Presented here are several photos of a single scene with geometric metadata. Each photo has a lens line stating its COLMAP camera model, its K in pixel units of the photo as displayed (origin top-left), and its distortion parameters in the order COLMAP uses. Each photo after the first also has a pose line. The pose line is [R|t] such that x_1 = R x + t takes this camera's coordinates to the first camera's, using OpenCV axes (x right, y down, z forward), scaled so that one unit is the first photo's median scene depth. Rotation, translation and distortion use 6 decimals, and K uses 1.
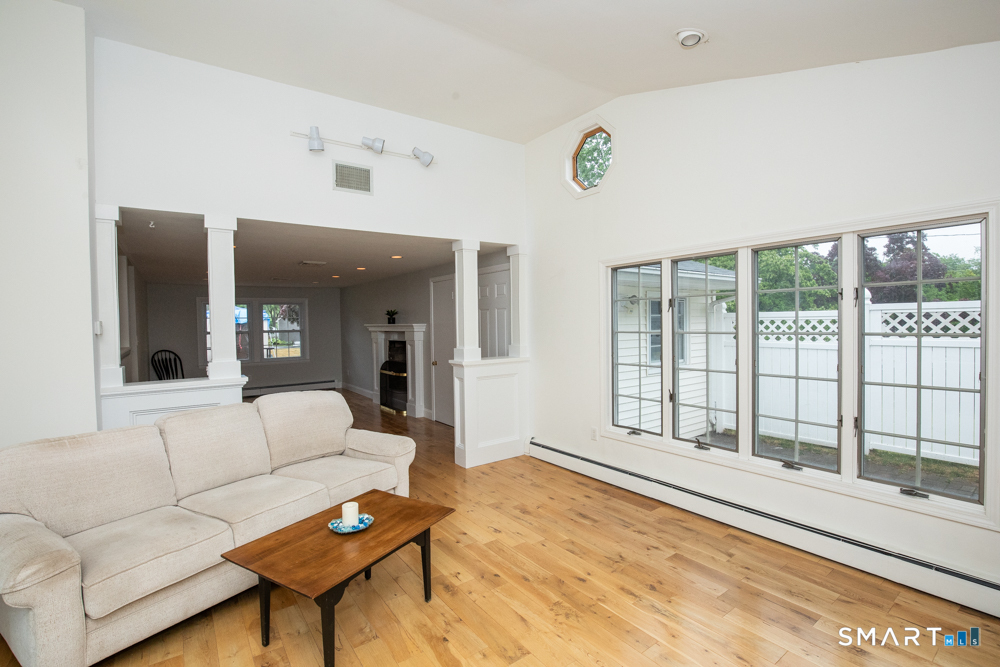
lens RADIAL K [[478.2, 0, 511.8], [0, 478.2, 332.7], [0, 0, 1]] dist [-0.032366, 0.000591]
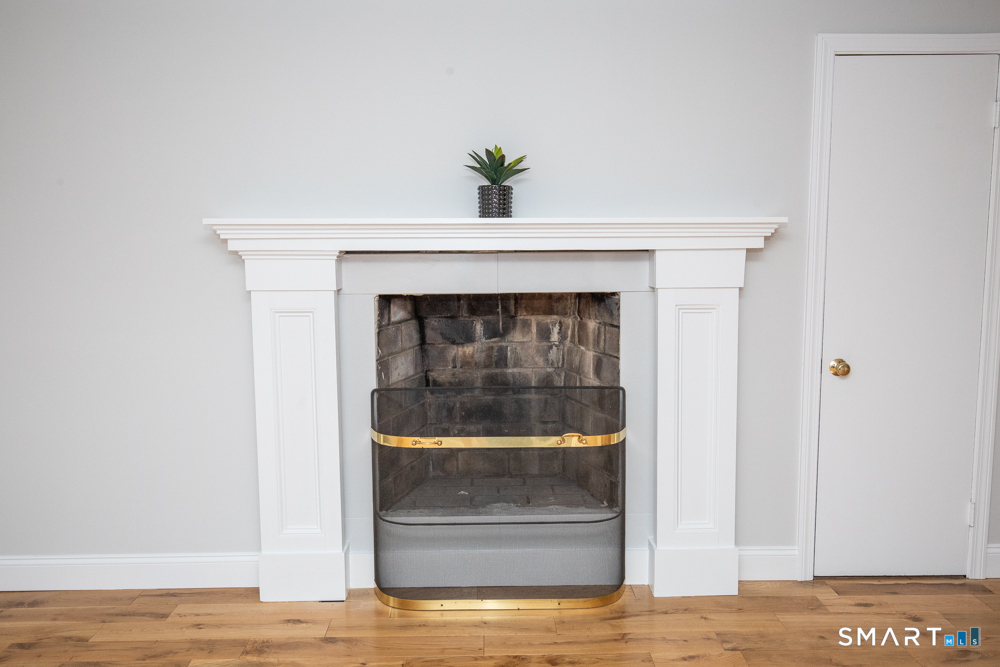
lens RADIAL K [[786.3, 0, 496.9], [0, 786.3, 319.2], [0, 0, 1]] dist [0.011745, 0.003337]
pose [[0.575057, -0.075217, 0.814648, -0.518082], [0.012457, 0.996454, 0.083210, -0.001566], [-0.818019, -0.037702, 0.573955, 0.754360]]
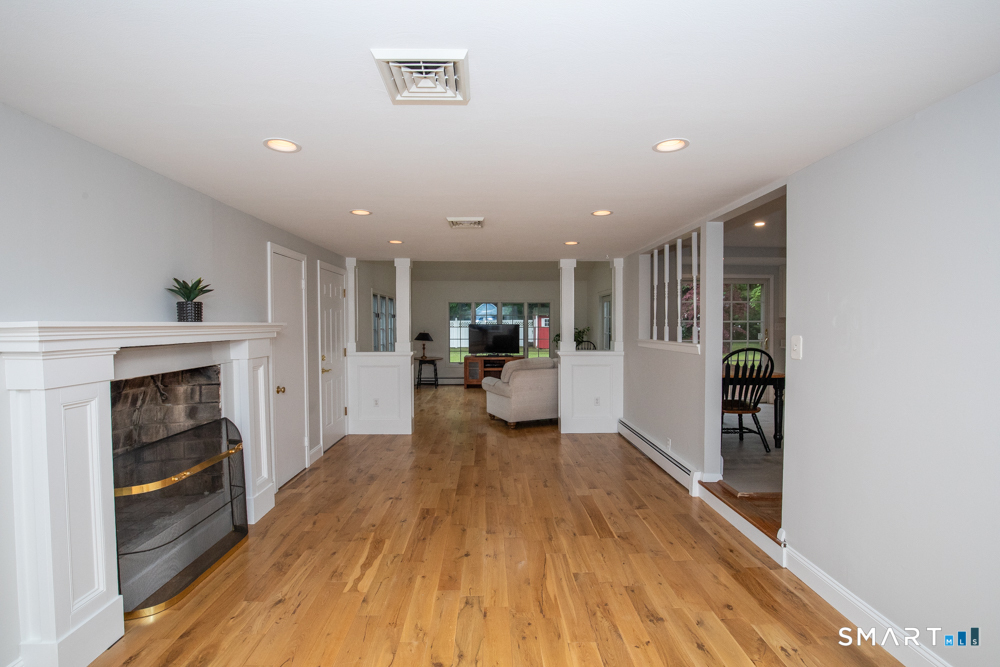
lens RADIAL K [[457.8, 0, 504.8], [0, 457.8, 335.2], [0, 0, 1]] dist [-0.032931, 0.001103]
pose [[-0.822013, 0.006474, 0.569431, -0.587616], [0.031873, 0.998891, 0.034655, -0.011801], [-0.568576, 0.046636, -0.821308, 1.079855]]
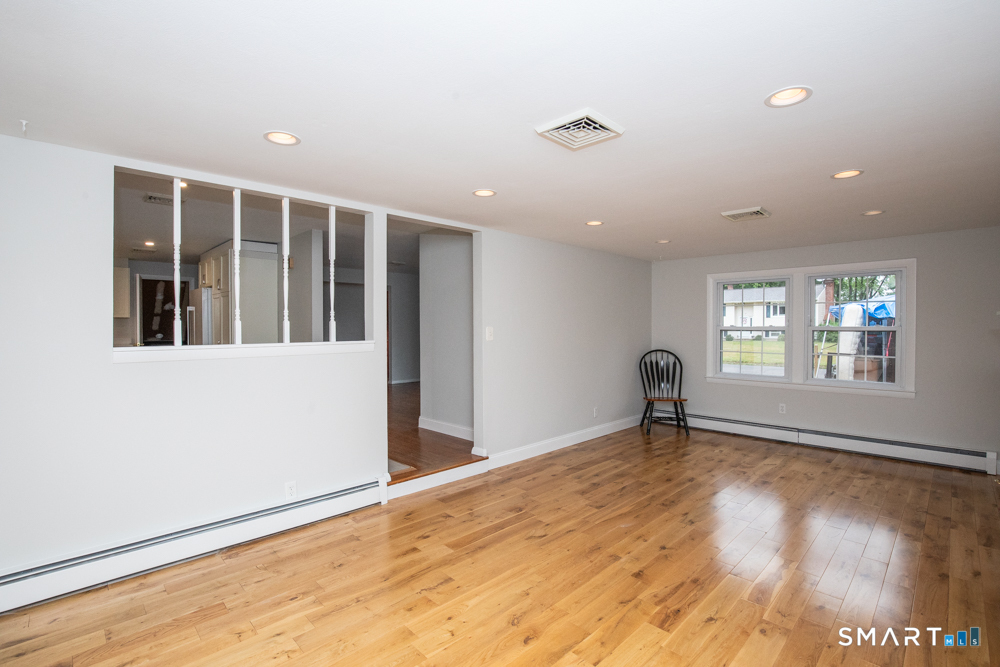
lens RADIAL K [[467.5, 0, 493.0], [0, 467.5, 332.0], [0, 0, 1]] dist [-0.030203, 0.000135]
pose [[0.131725, 0.028803, -0.990868, -0.064456], [-0.023445, 0.999389, 0.025933, -0.002678], [0.991009, 0.019815, 0.132319, 0.661368]]
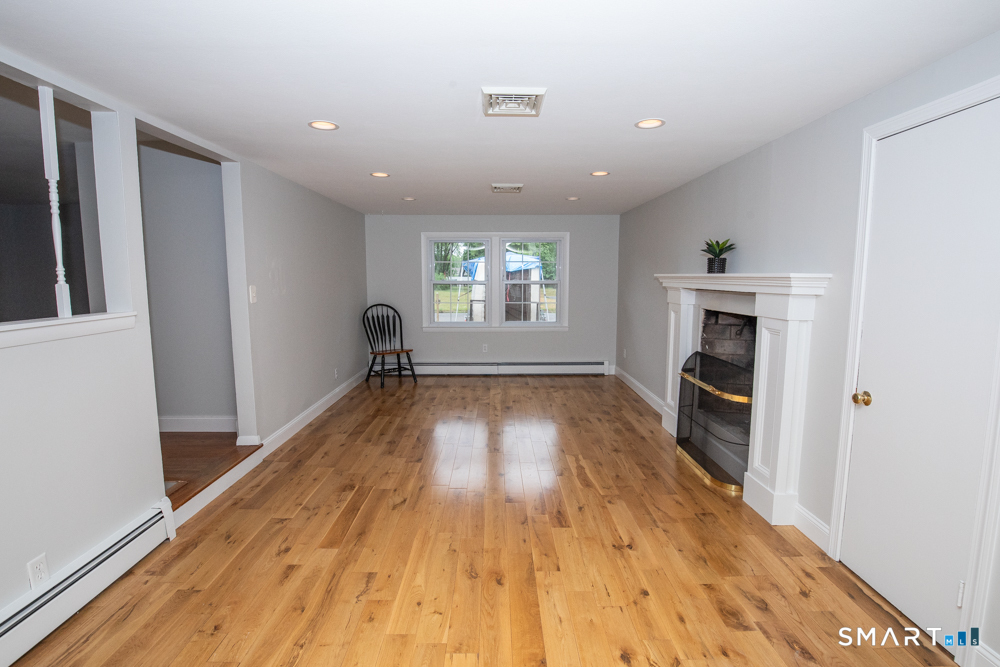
lens RADIAL K [[478.2, 0, 511.8], [0, 478.2, 332.7], [0, 0, 1]] dist [-0.032366, 0.000591]
pose [[0.821943, 0.085677, -0.563089, -0.149353], [-0.028732, 0.993600, 0.109242, -0.005896], [0.568845, -0.073612, 0.819144, 0.511596]]
